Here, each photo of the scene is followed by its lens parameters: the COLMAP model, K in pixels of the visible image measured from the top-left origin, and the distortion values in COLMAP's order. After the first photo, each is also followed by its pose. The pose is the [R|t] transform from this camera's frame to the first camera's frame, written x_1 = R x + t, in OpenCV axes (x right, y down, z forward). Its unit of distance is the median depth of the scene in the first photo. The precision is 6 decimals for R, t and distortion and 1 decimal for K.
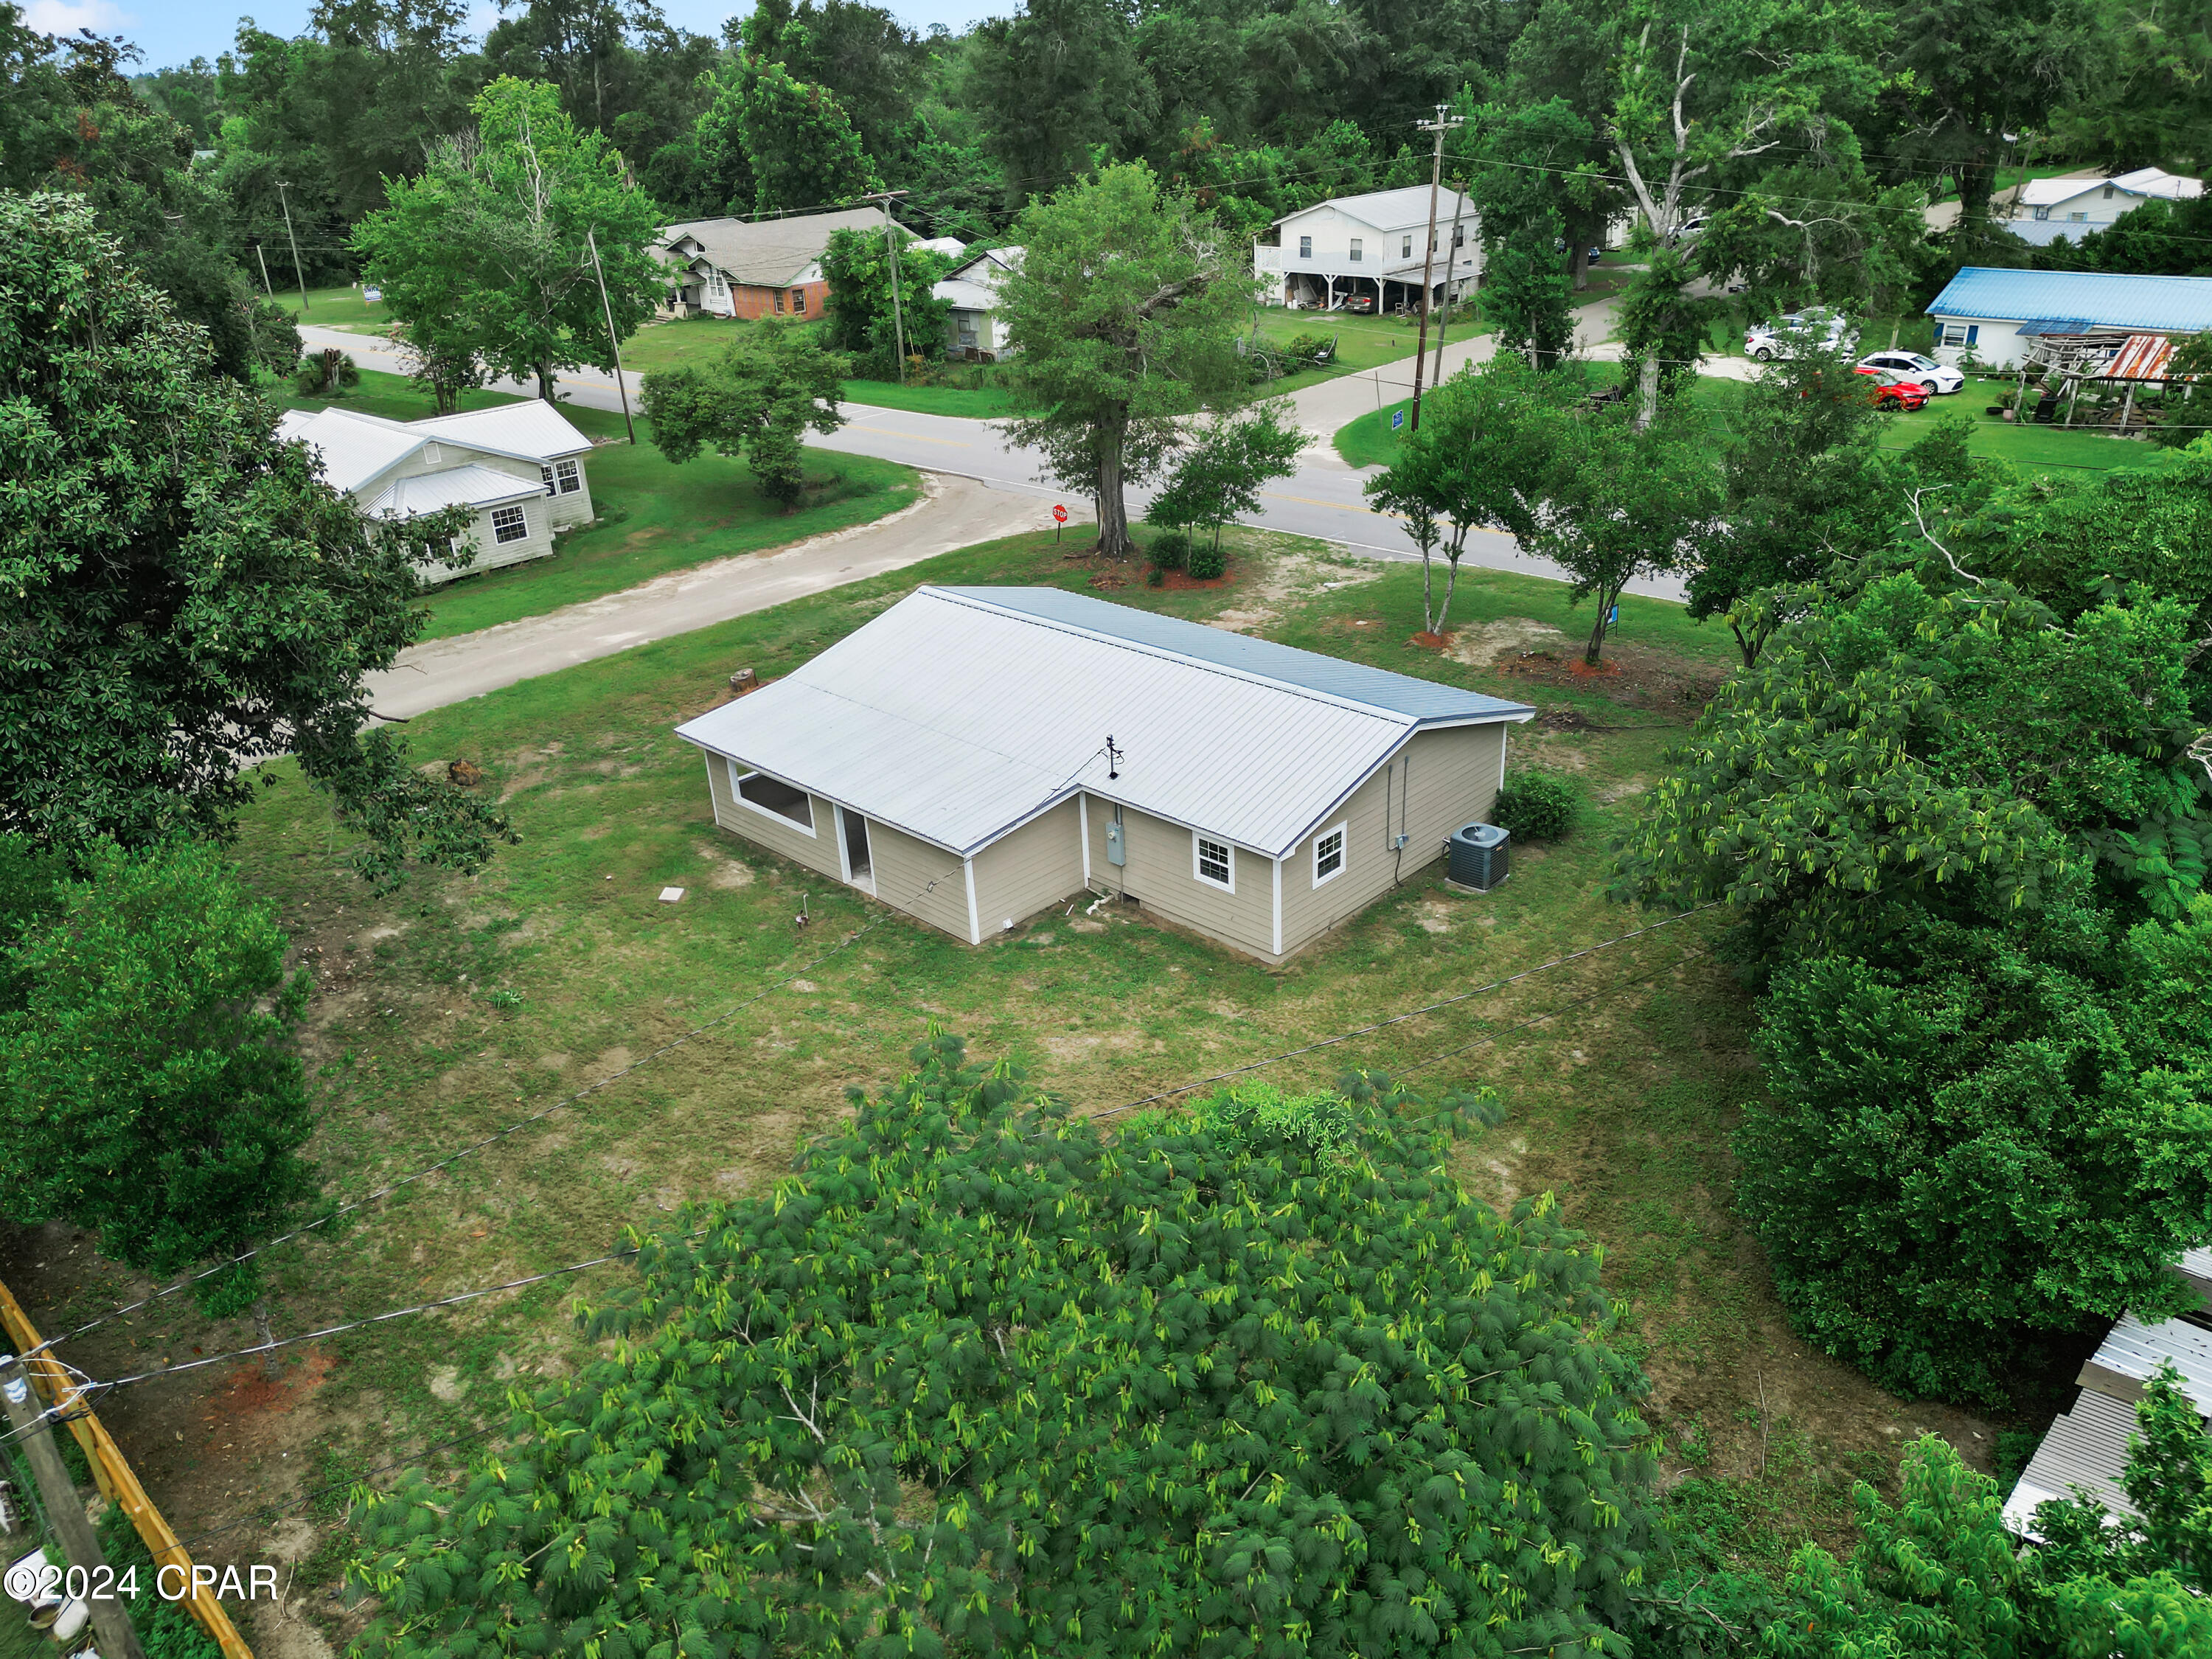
lens RADIAL K [[1543.1, 0, 1113.7], [0, 1543.1, 838.6], [0, 0, 1]] dist [0.062122, -0.054722]
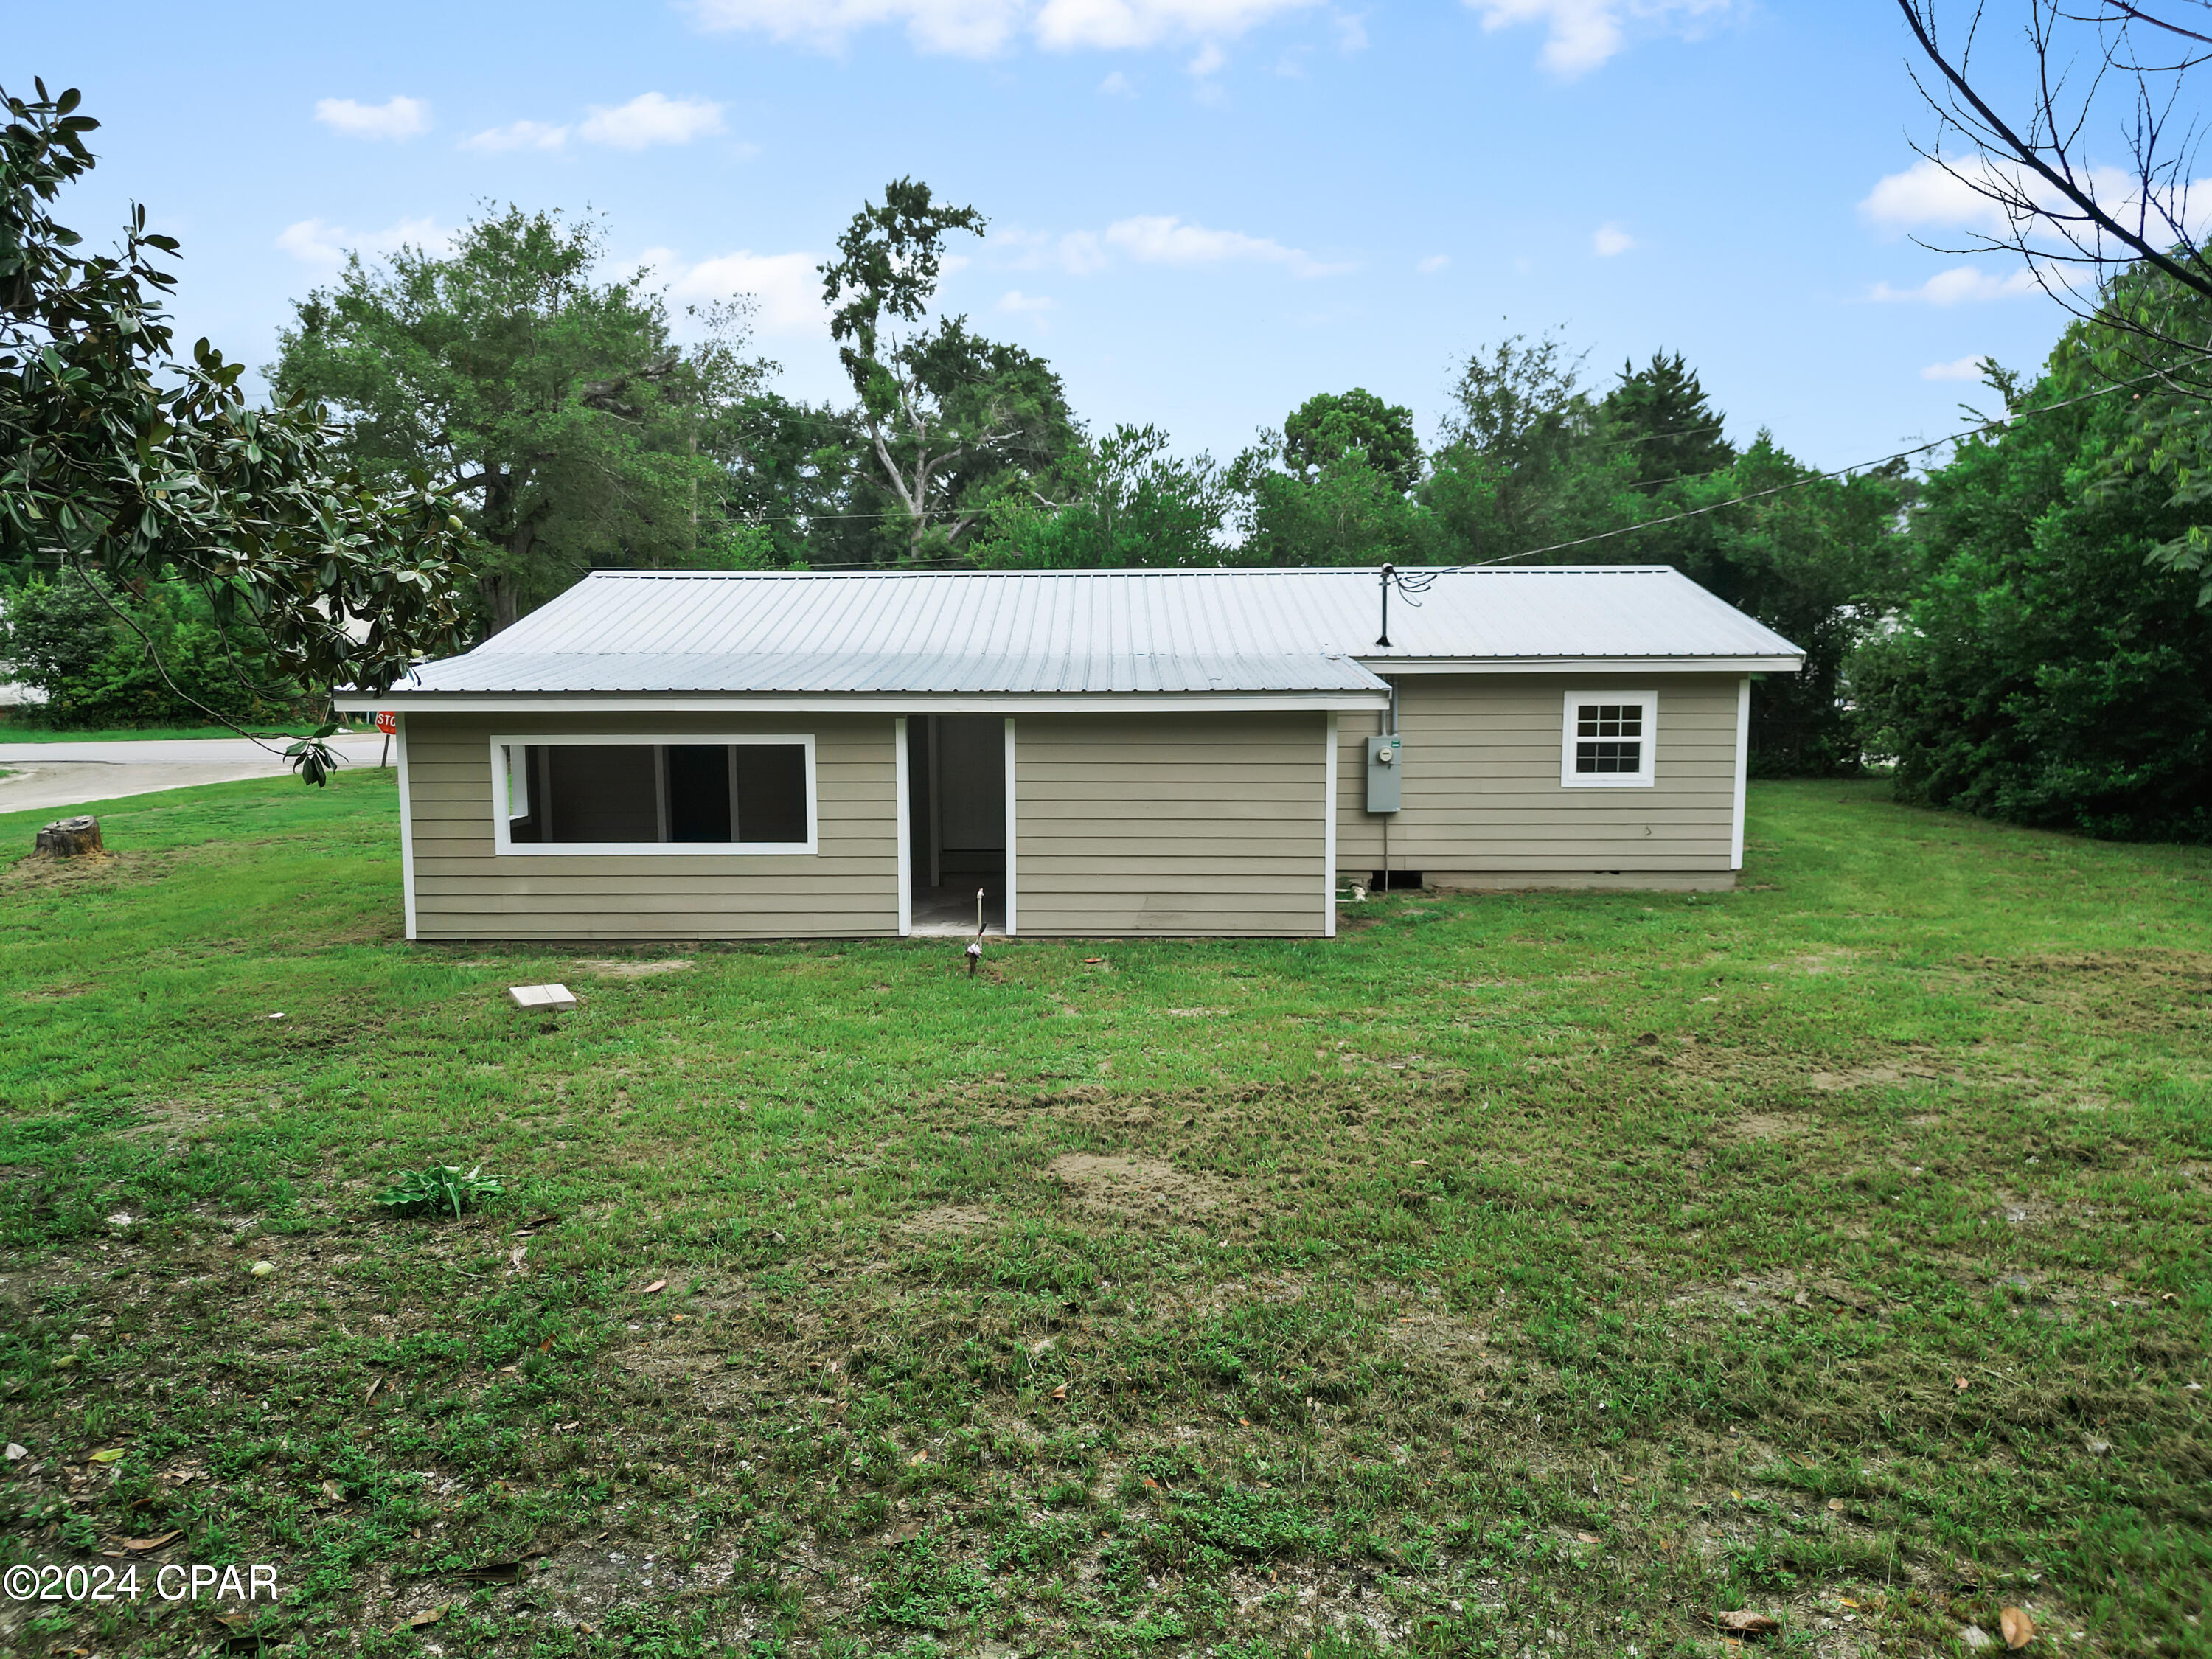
lens RADIAL K [[1543.1, 0, 1125.3], [0, 1543.1, 816.9], [0, 0, 1]] dist [0.062122, -0.054722]
pose [[0.737920, -0.032693, 0.674096, -0.436455], [0.268391, 0.930662, -0.248666, 0.129164], [-0.619226, 0.364417, 0.695528, 0.647952]]
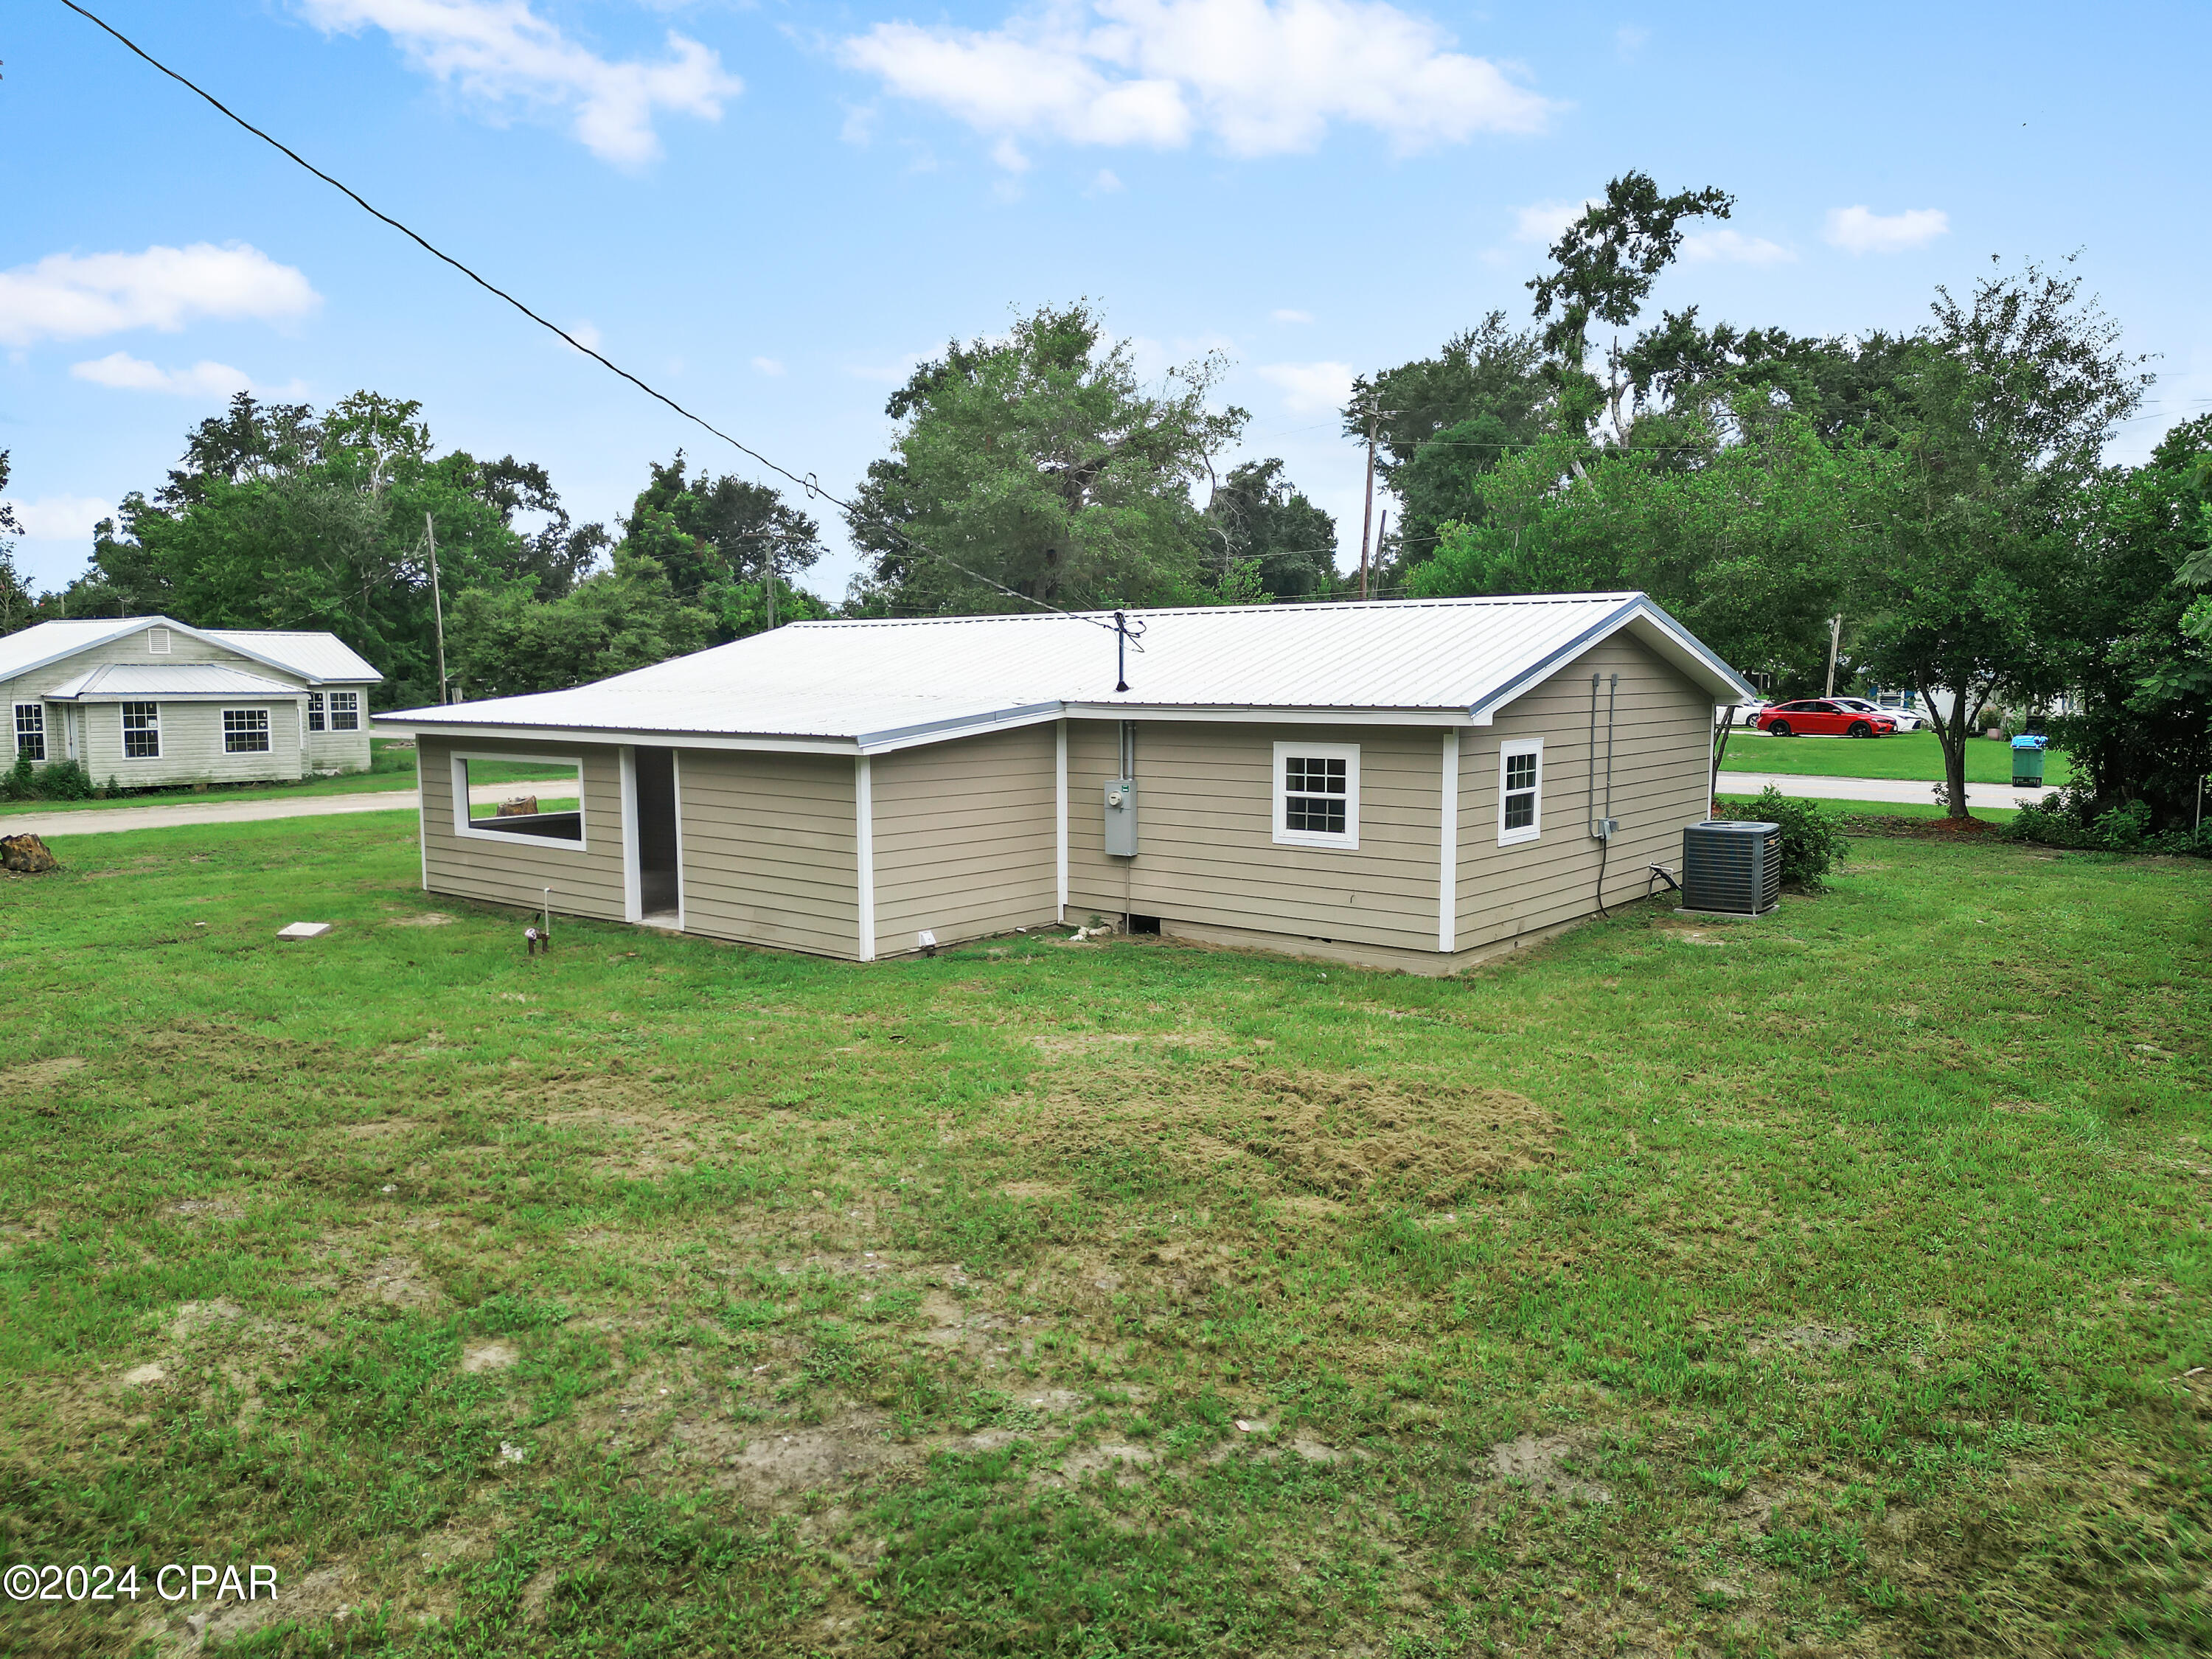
lens RADIAL K [[1543.1, 0, 1098.6], [0, 1543.1, 821.9], [0, 0, 1]] dist [0.062122, -0.054722]
pose [[0.996203, 0.028940, 0.082105, -0.051980], [0.001021, 0.939180, -0.343423, 0.193754], [-0.087050, 0.342203, 0.935585, 0.452947]]
